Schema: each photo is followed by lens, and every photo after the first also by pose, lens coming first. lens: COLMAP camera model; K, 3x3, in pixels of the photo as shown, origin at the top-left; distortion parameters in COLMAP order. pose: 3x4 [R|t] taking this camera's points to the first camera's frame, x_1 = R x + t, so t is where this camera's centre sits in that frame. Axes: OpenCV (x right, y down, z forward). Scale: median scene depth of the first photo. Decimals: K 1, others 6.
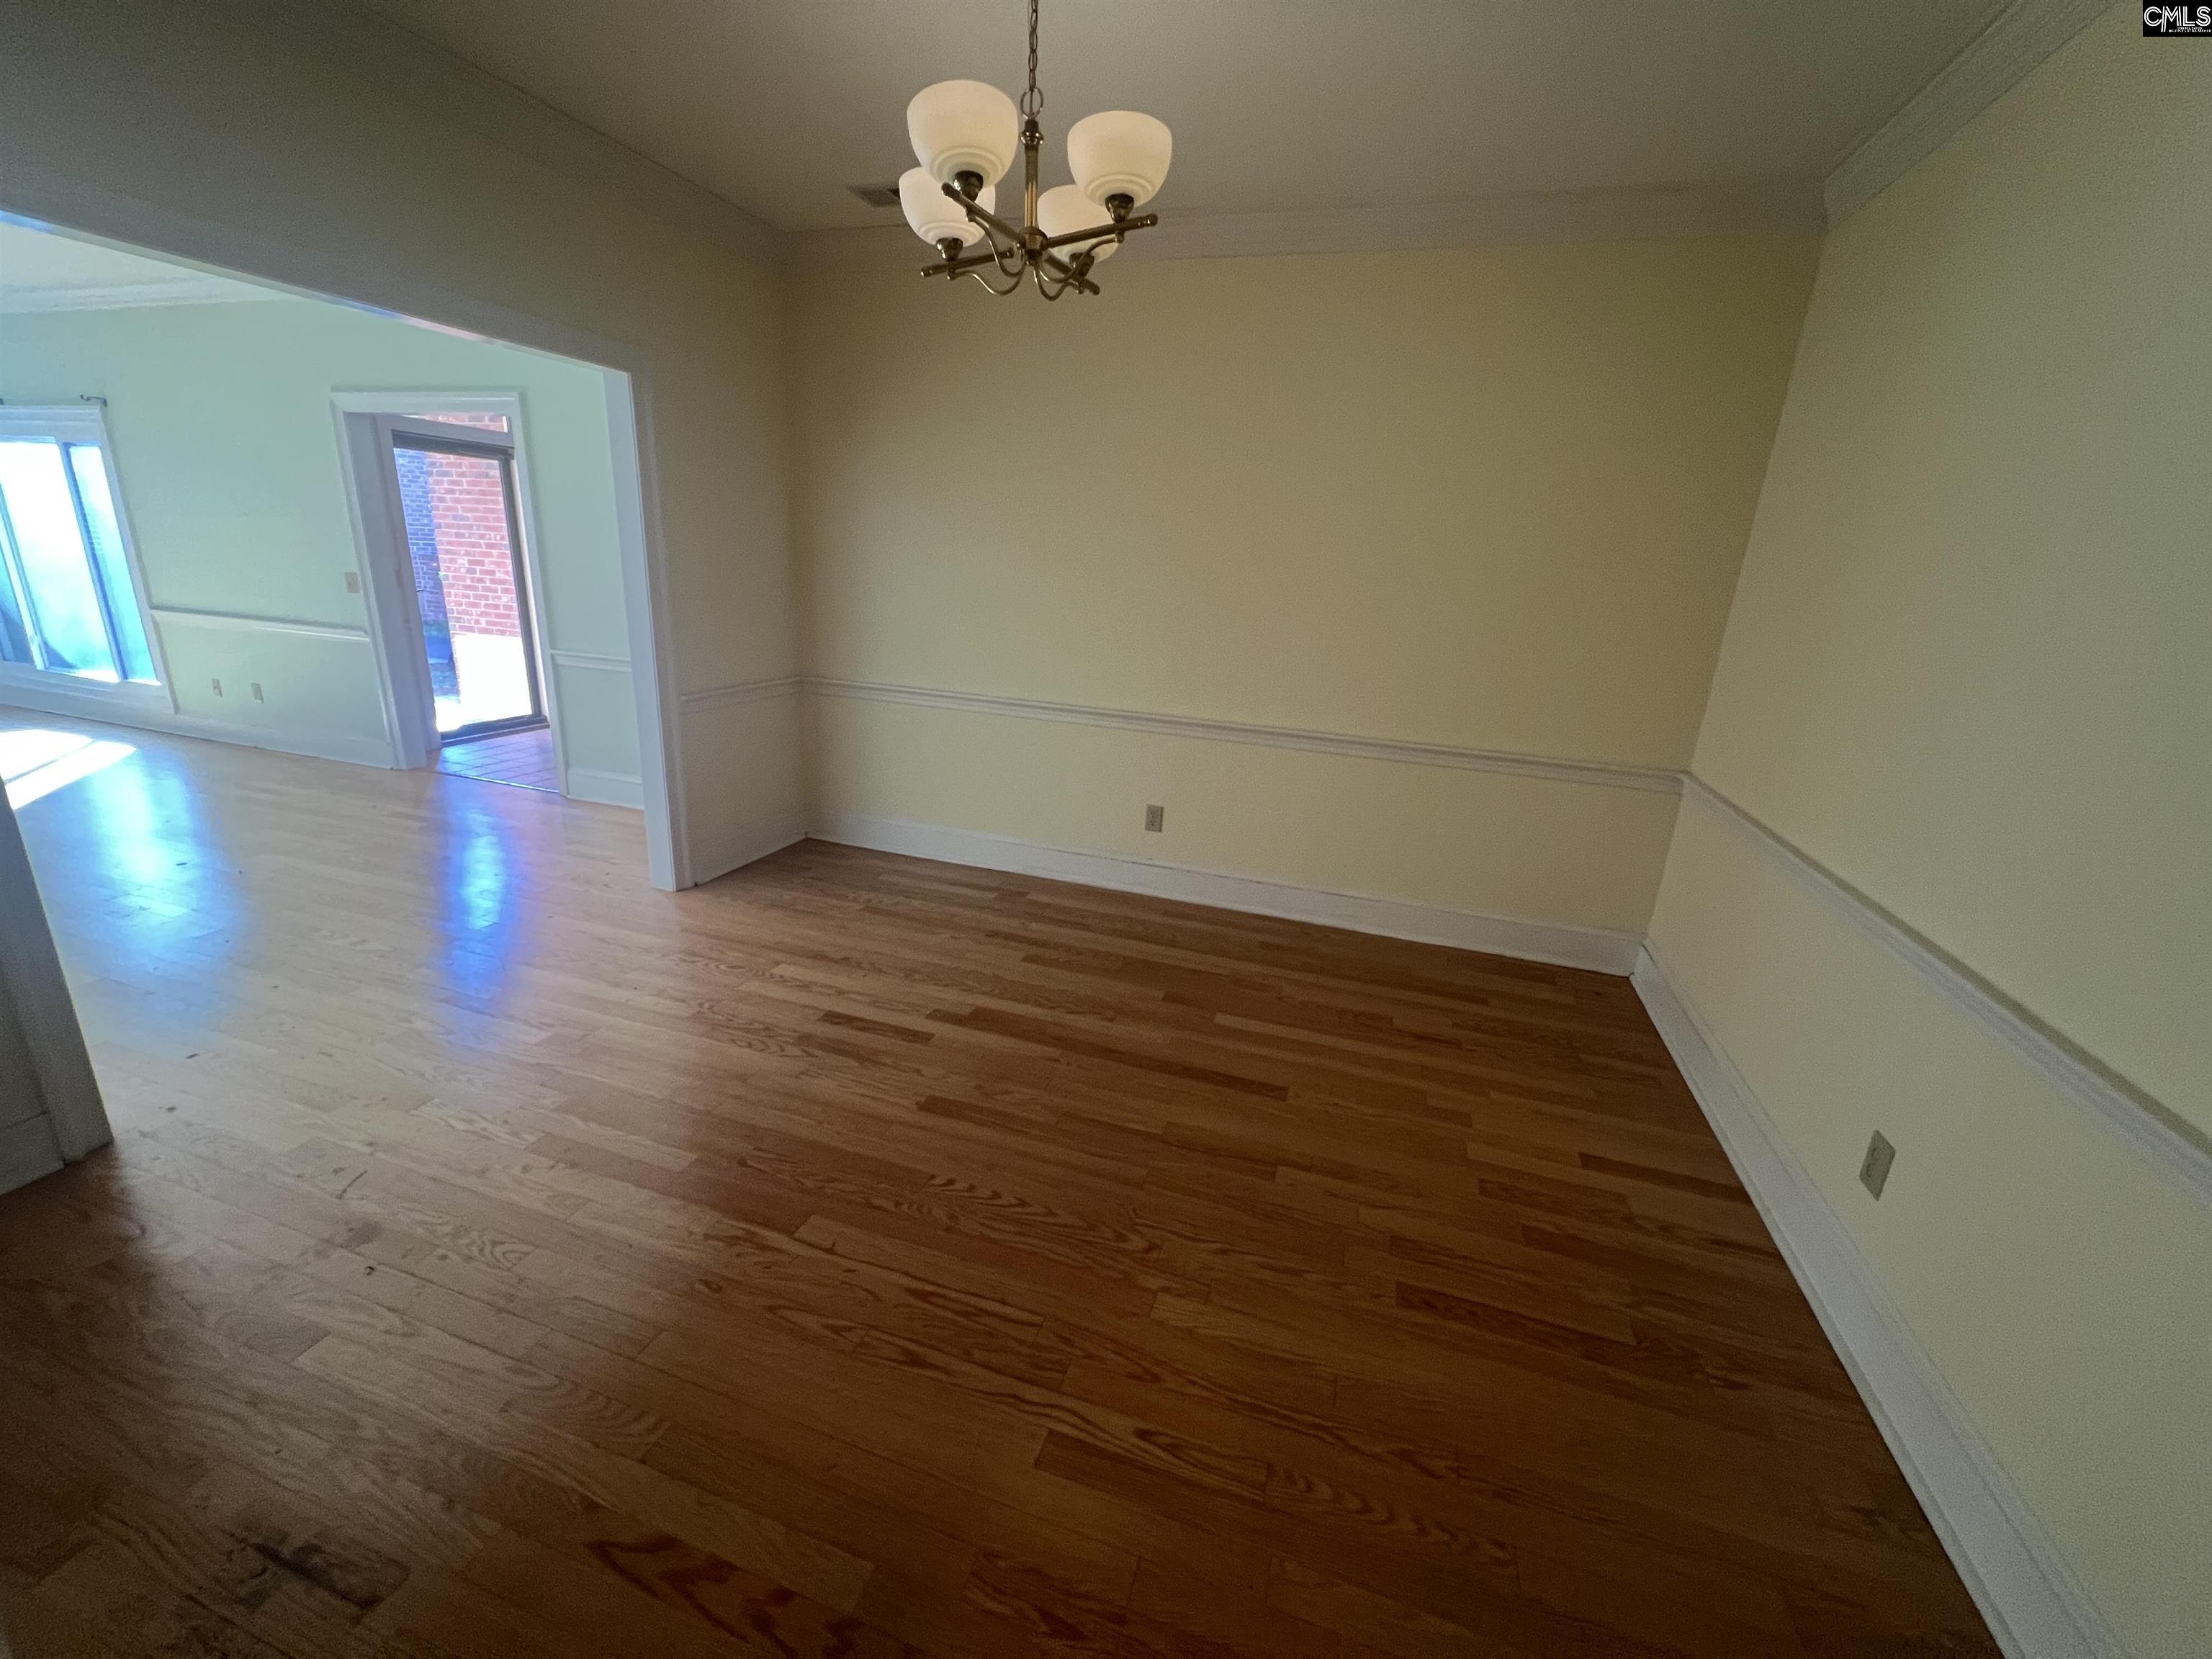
lens RADIAL K [[886.3, 0, 1102.7], [0, 886.3, 846.9], [0, 0, 1]] dist [0.000650, -0.000091]
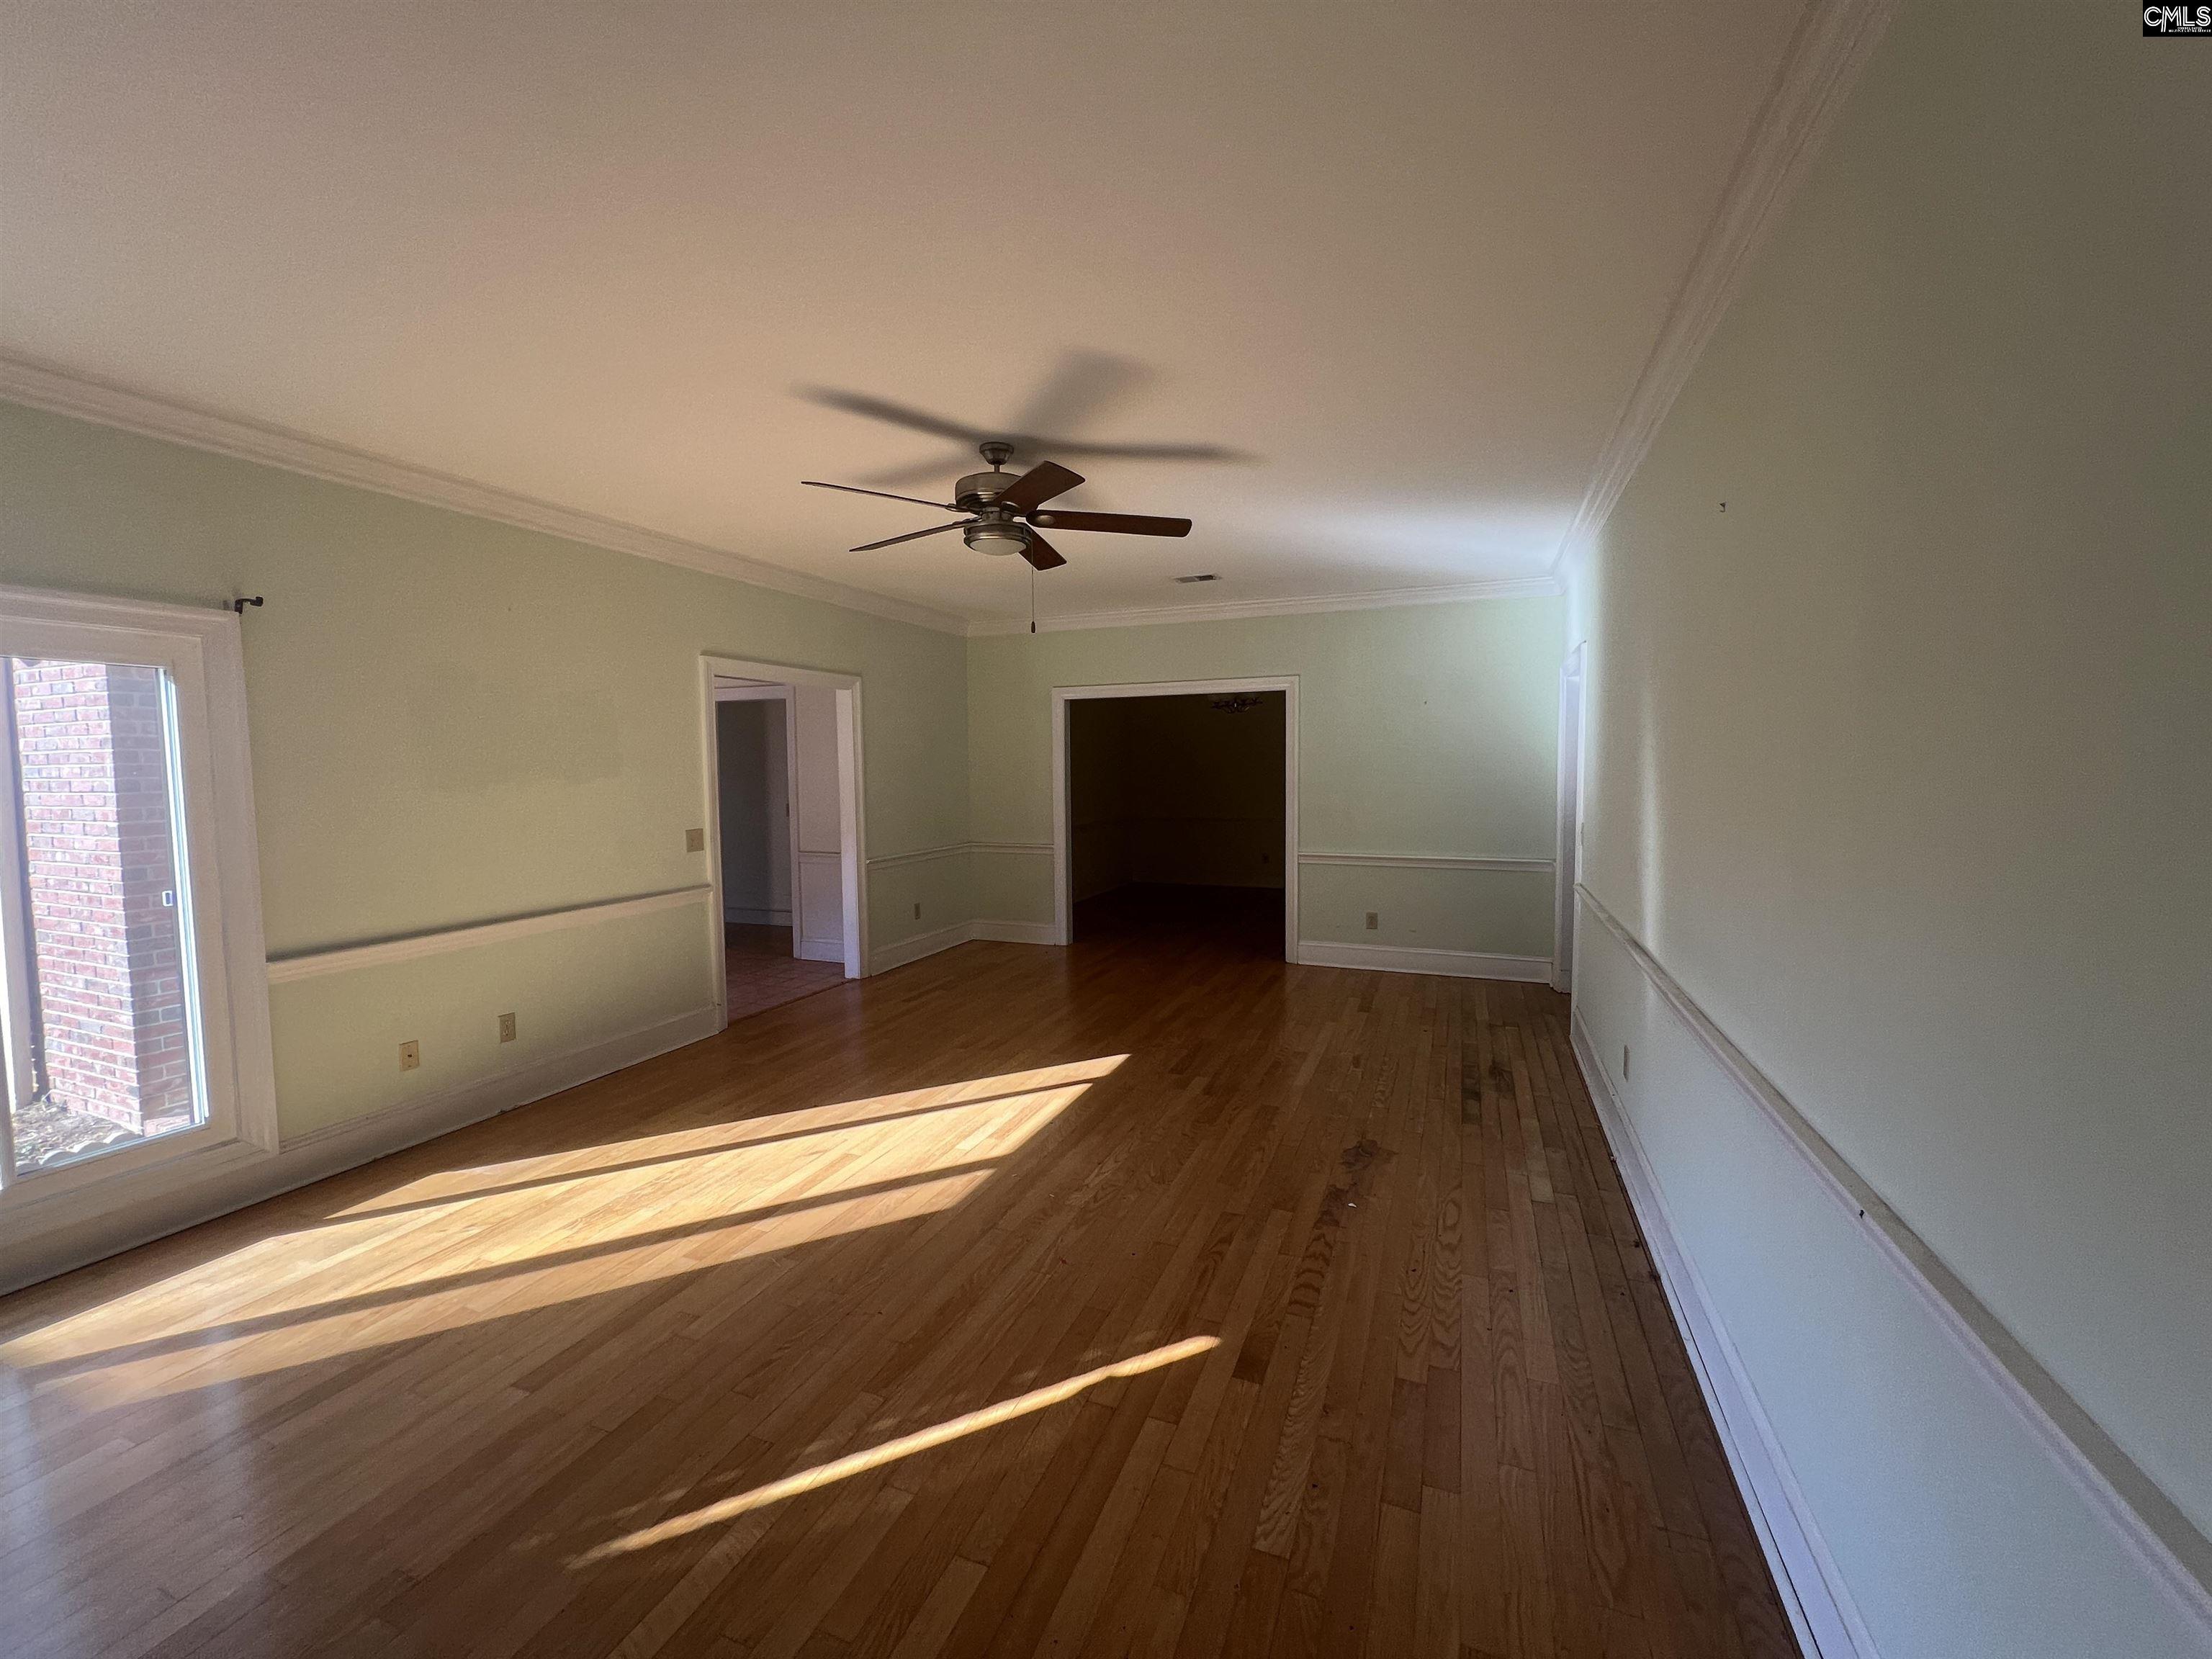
lens RADIAL K [[885.9, 0, 1103.9], [0, 885.9, 822.5], [0, 0, 1]] dist [-0.000556, 0.000055]
pose [[0.058831, -0.120225, 0.991002, -1.586786], [0.307656, 0.946584, 0.096572, -0.248001], [-0.949677, 0.299207, 0.092676, 0.452512]]
